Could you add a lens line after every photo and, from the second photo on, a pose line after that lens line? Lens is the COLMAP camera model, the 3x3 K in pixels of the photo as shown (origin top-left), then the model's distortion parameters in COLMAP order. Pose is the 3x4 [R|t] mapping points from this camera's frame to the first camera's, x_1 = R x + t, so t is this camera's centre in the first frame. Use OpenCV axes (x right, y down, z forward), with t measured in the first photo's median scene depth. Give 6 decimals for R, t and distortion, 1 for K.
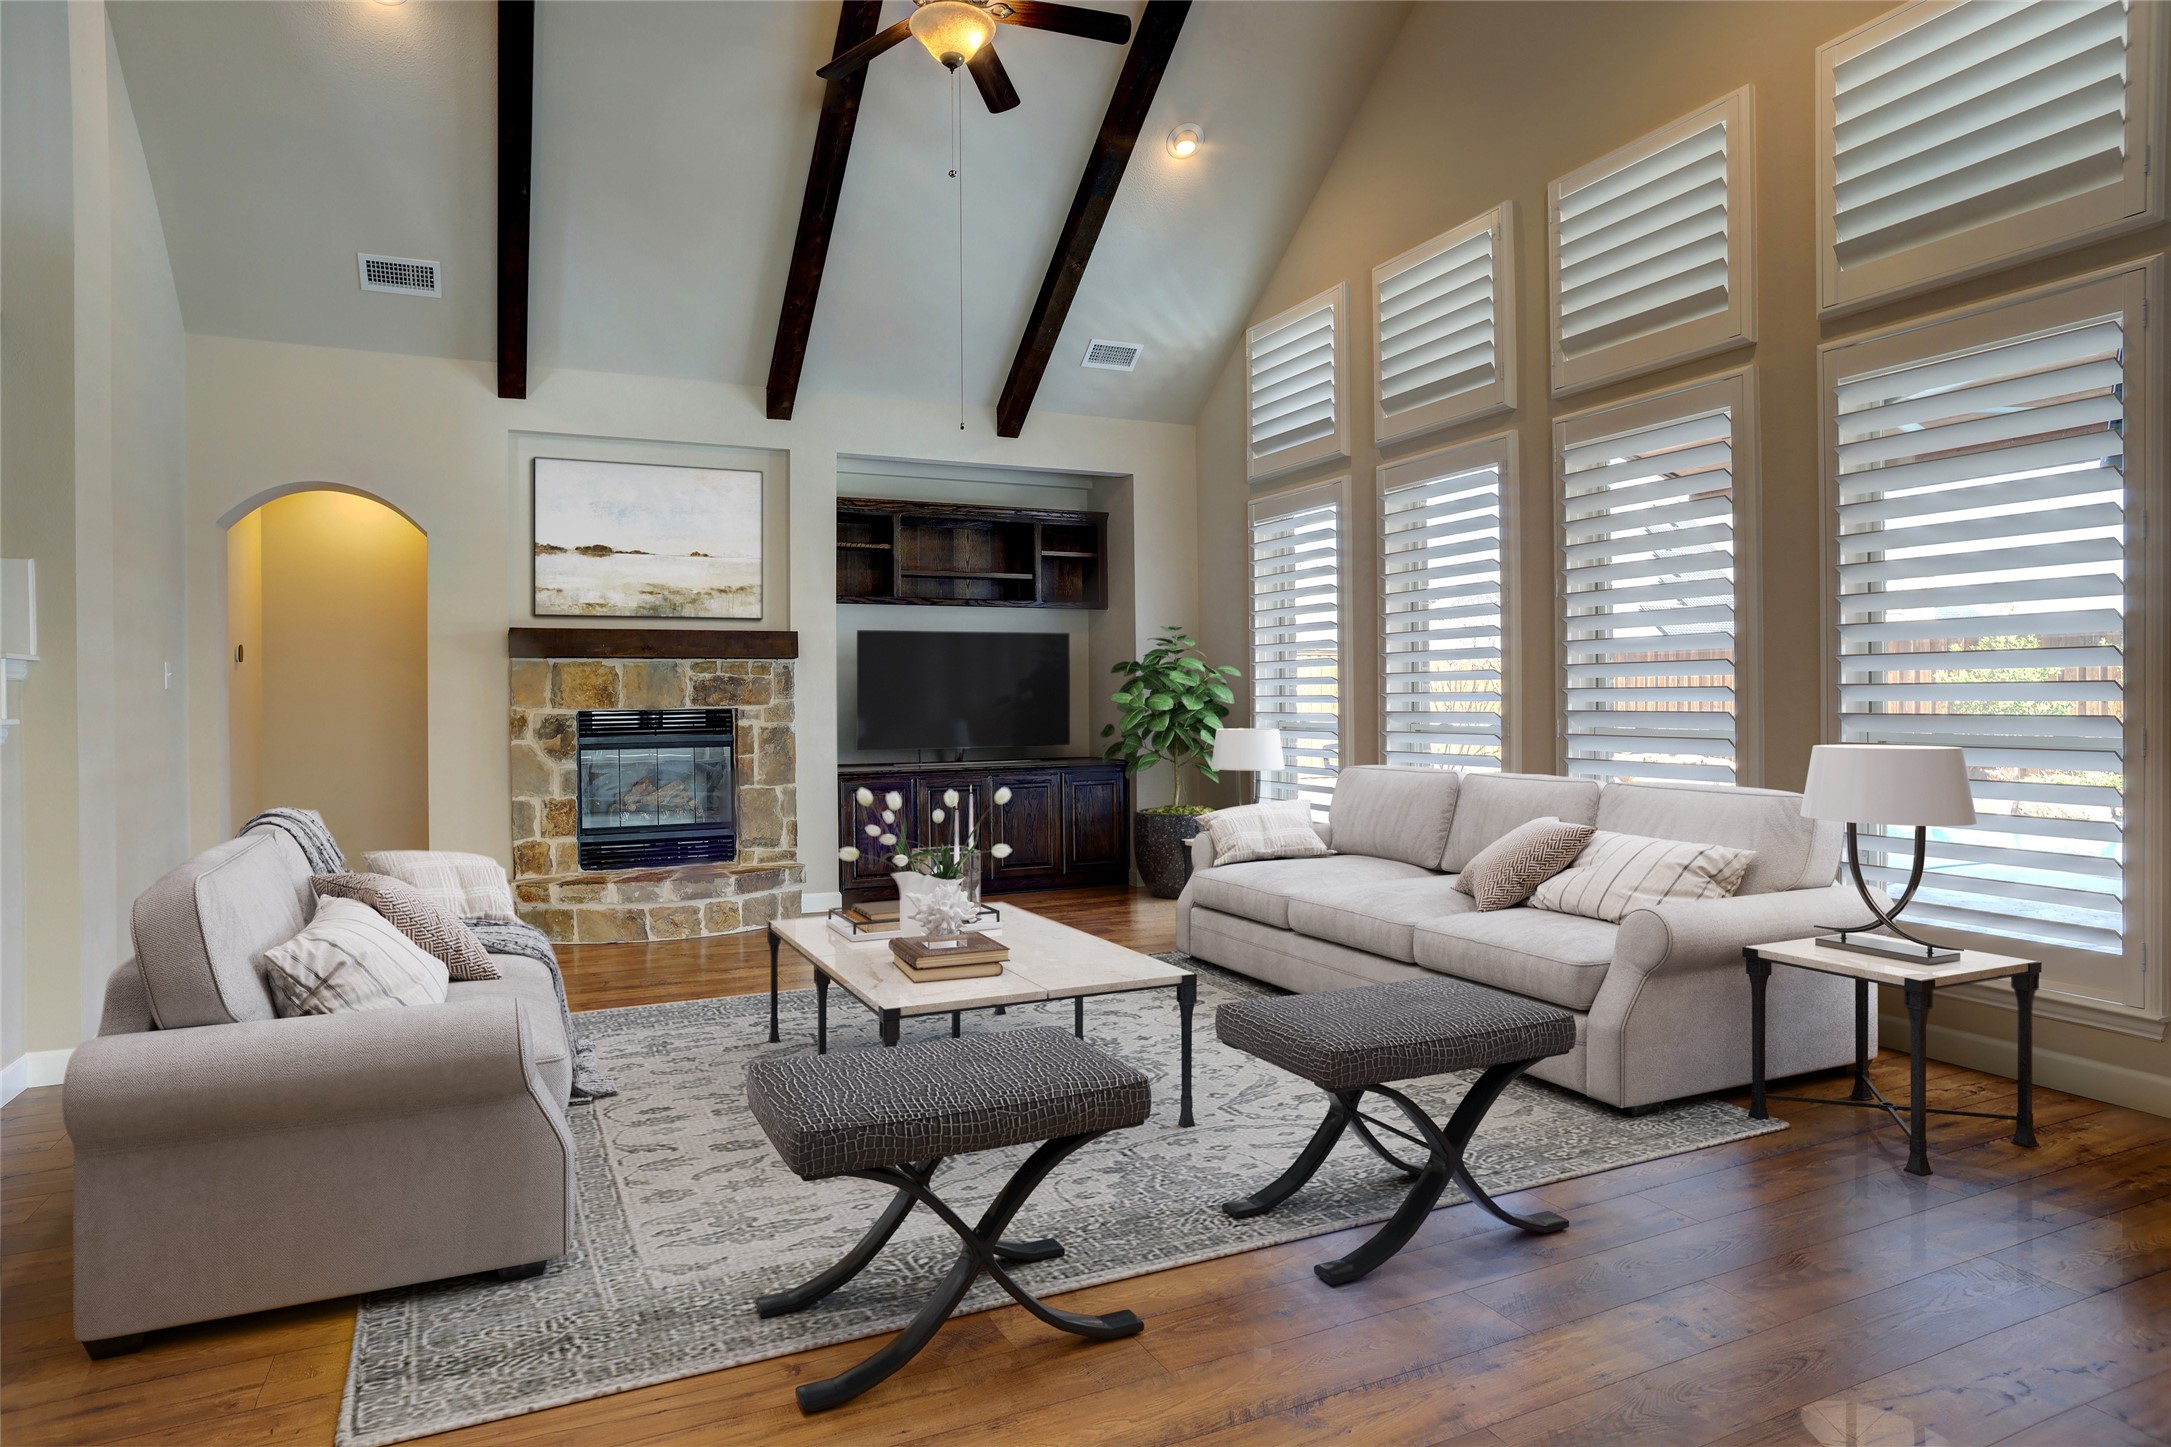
lens RADIAL K [[1240.8, 0, 1081.0], [0, 1240.8, 711.2], [0, 0, 1]] dist [-0.046820, 0.025164]
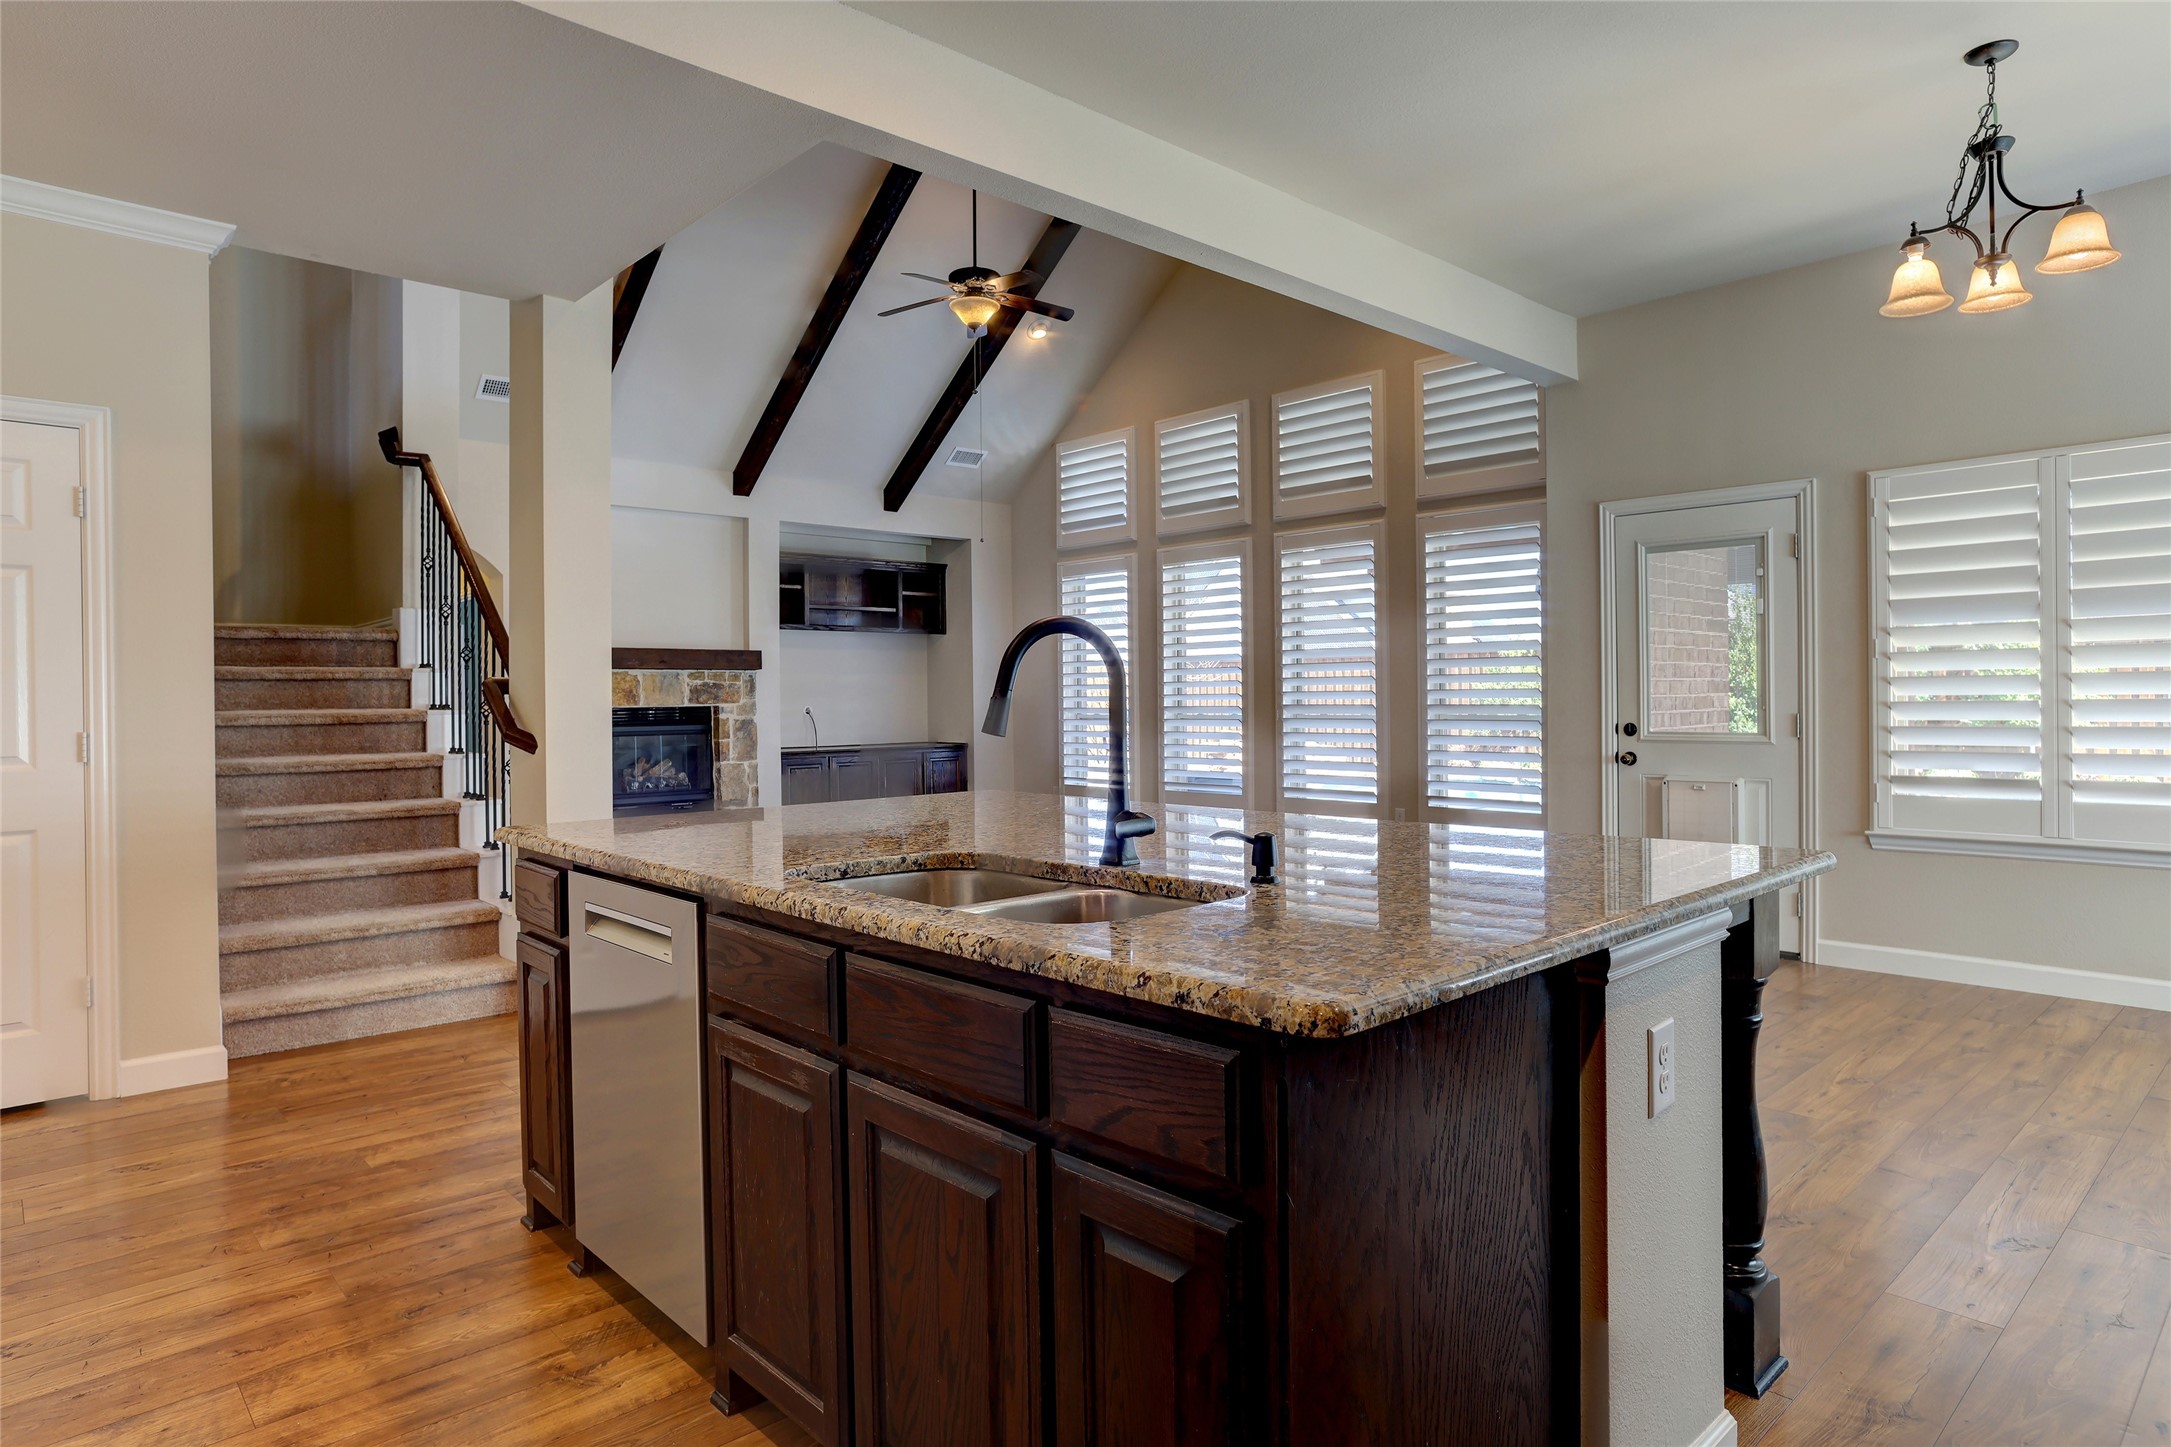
lens RADIAL K [[1240.8, 0, 1077.3], [0, 1240.8, 710.5], [0, 0, 1]] dist [-0.046820, 0.025164]
pose [[0.957503, -0.002330, 0.288413, -0.290948], [0.003976, 0.999979, -0.005122, 0.011764], [-0.288395, 0.006051, 0.957492, -0.439778]]
